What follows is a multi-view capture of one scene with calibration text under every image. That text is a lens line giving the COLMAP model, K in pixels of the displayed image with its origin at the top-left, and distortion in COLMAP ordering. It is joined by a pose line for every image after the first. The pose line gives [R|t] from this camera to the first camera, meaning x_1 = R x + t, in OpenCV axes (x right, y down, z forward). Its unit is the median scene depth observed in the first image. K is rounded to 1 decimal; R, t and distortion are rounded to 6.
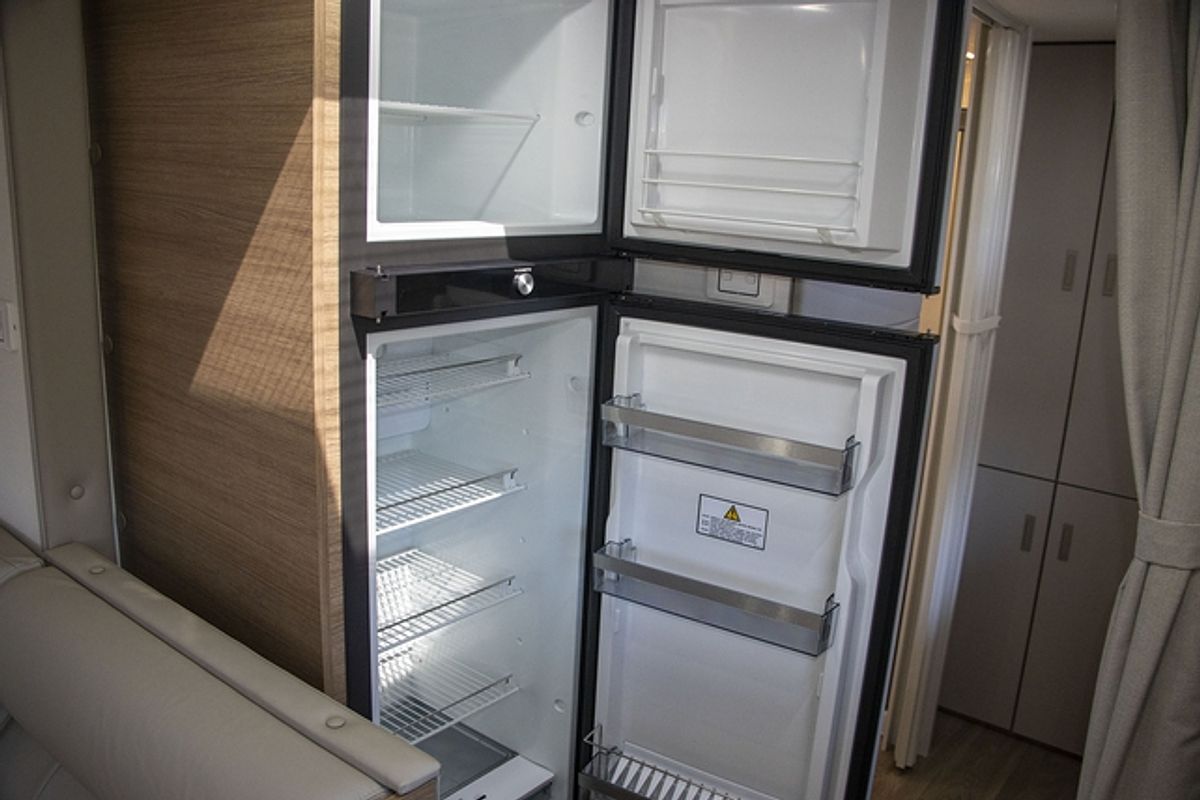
lens RADIAL K [[973.4, 0, 600.8], [0, 973.4, 397.1], [0, 0, 1]] dist [-0.078456, 0.024166]
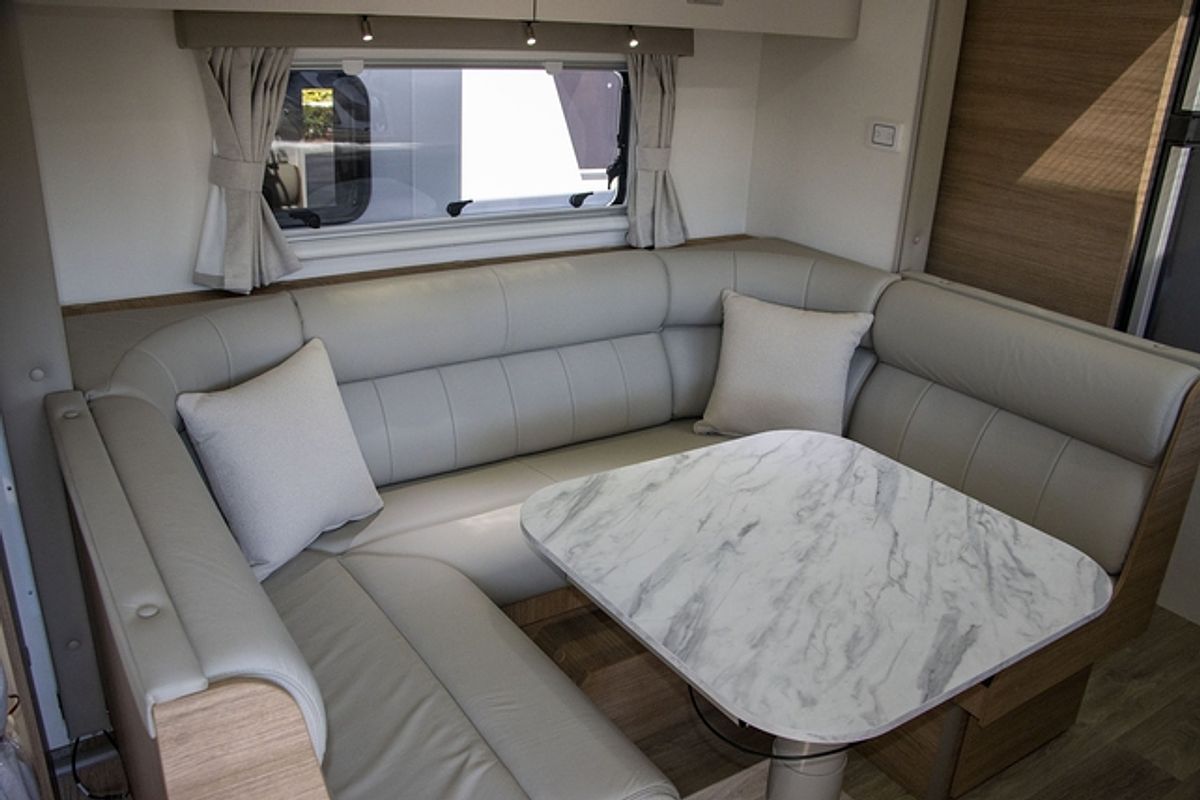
lens RADIAL K [[973.4, 0, 600.6], [0, 973.4, 400.8], [0, 0, 1]] dist [-0.078456, 0.024166]
pose [[0.946072, 0.122077, -0.300076, -0.652864], [-0.082926, 0.986680, 0.139953, 0.232467], [0.313164, -0.107521, 0.943593, -1.032009]]
